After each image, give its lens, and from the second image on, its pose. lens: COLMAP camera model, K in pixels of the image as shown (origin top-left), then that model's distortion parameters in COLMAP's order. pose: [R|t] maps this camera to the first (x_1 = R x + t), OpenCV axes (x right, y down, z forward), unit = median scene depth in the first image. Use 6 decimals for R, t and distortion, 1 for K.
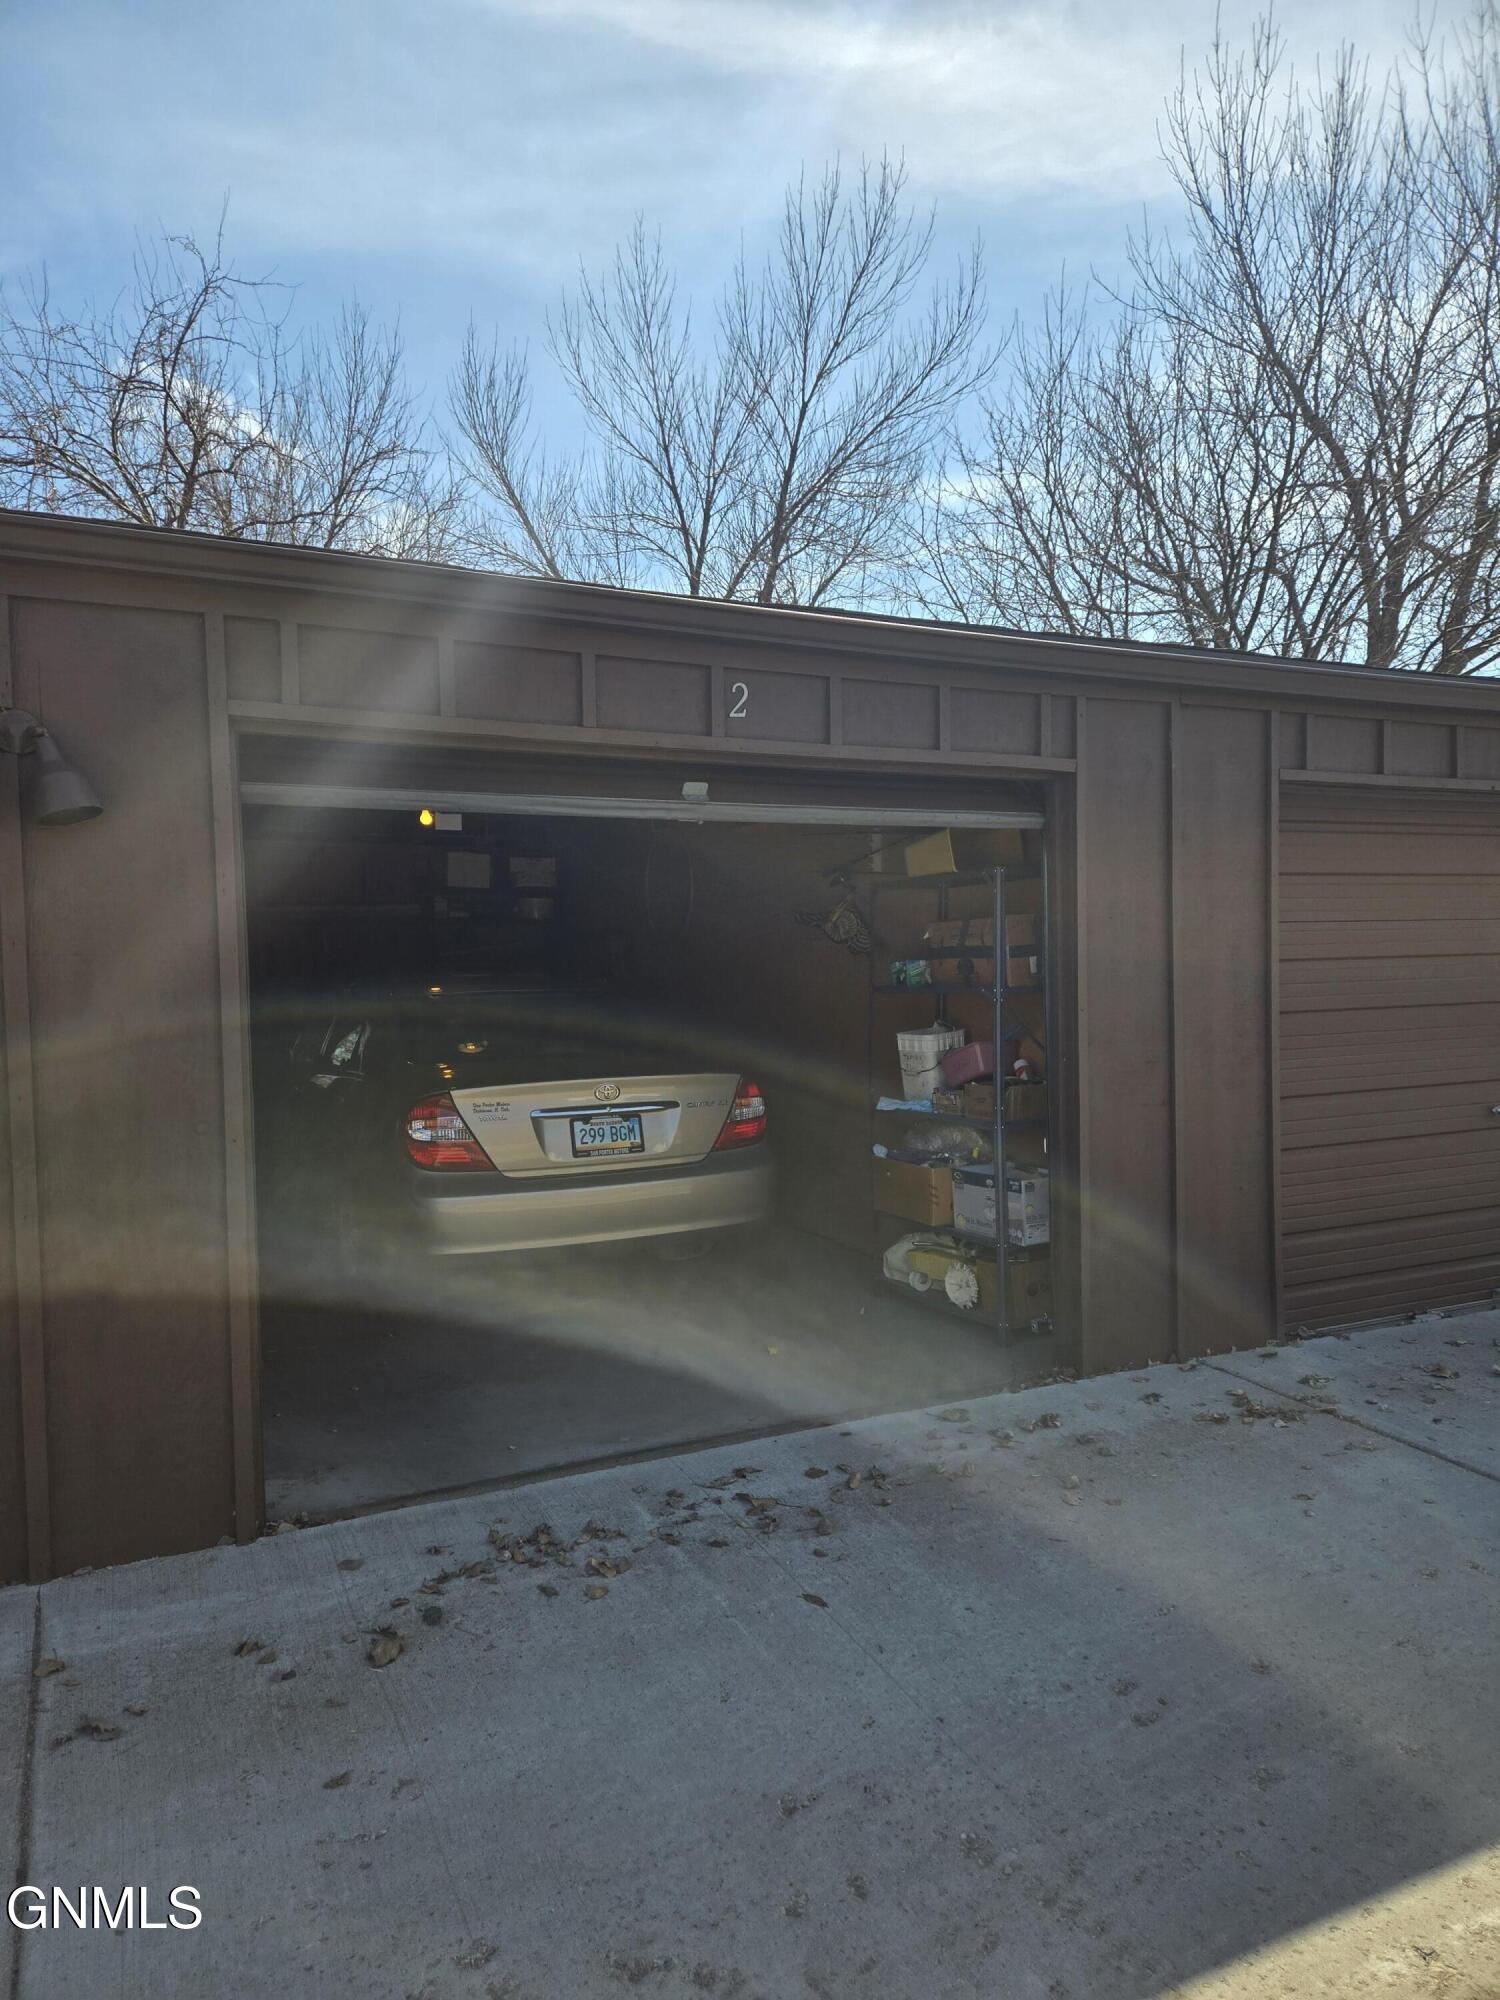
lens RADIAL K [[1340.8, 0, 730.2], [0, 1340.8, 998.6], [0, 0, 1]] dist [0.064543, -0.048936]
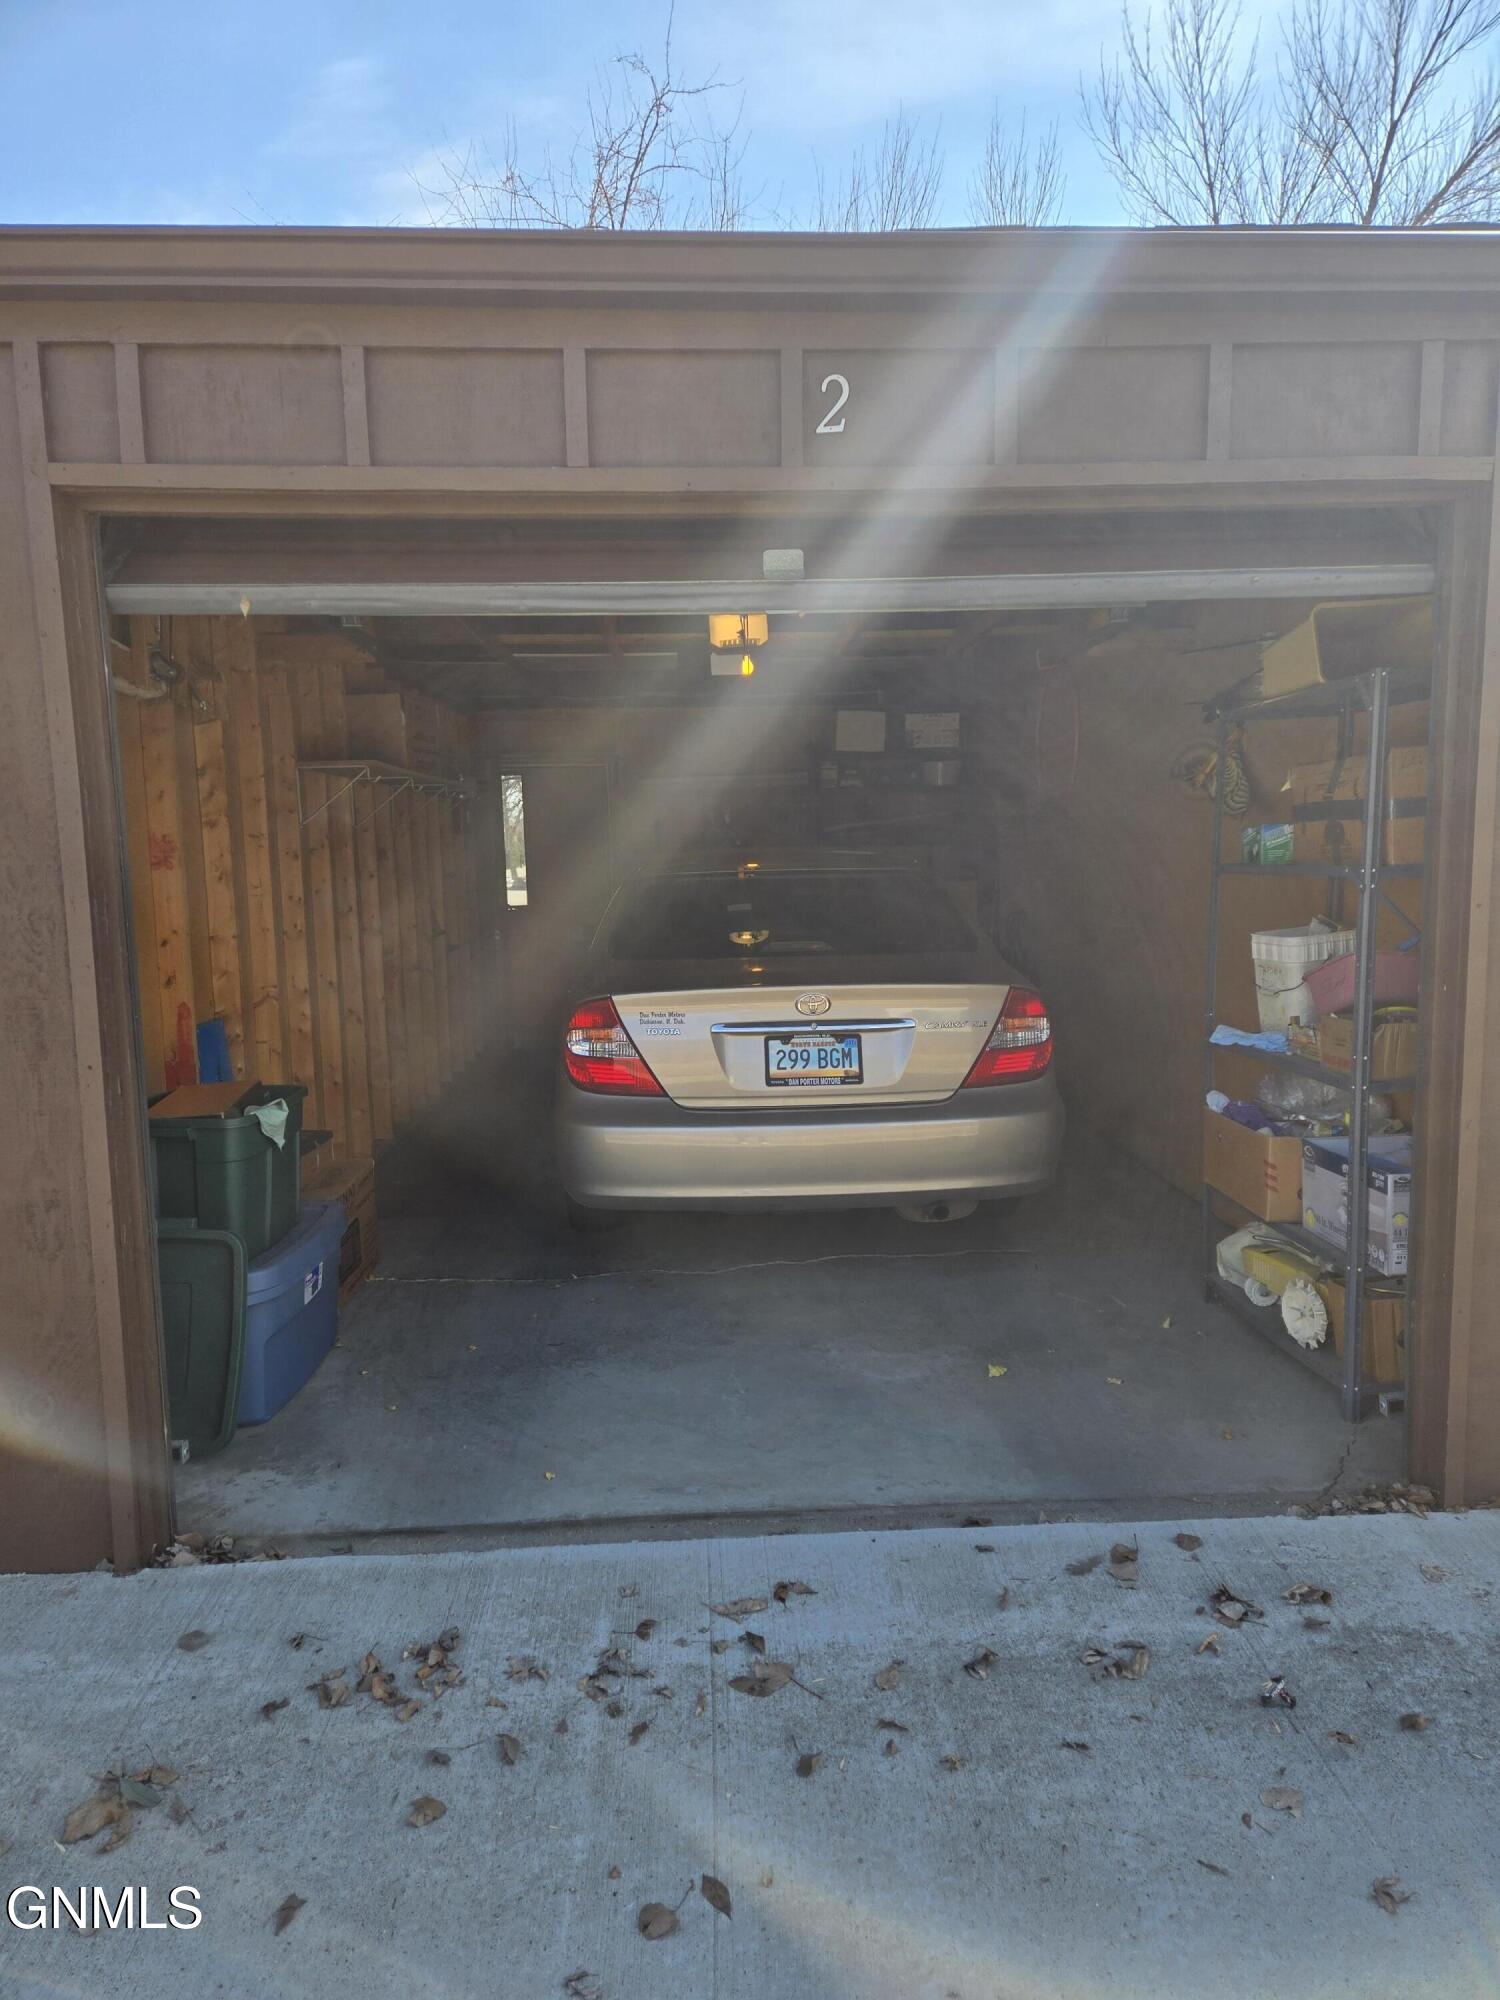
lens RADIAL K [[1340.8, 0, 752.1], [0, 1340.8, 1015.4], [0, 0, 1]] dist [0.064543, -0.048936]
pose [[0.920575, 0.044981, -0.387968, 0.177104], [-0.004811, 0.994577, 0.103896, -0.003193], [0.390537, -0.093777, 0.915798, 0.293876]]
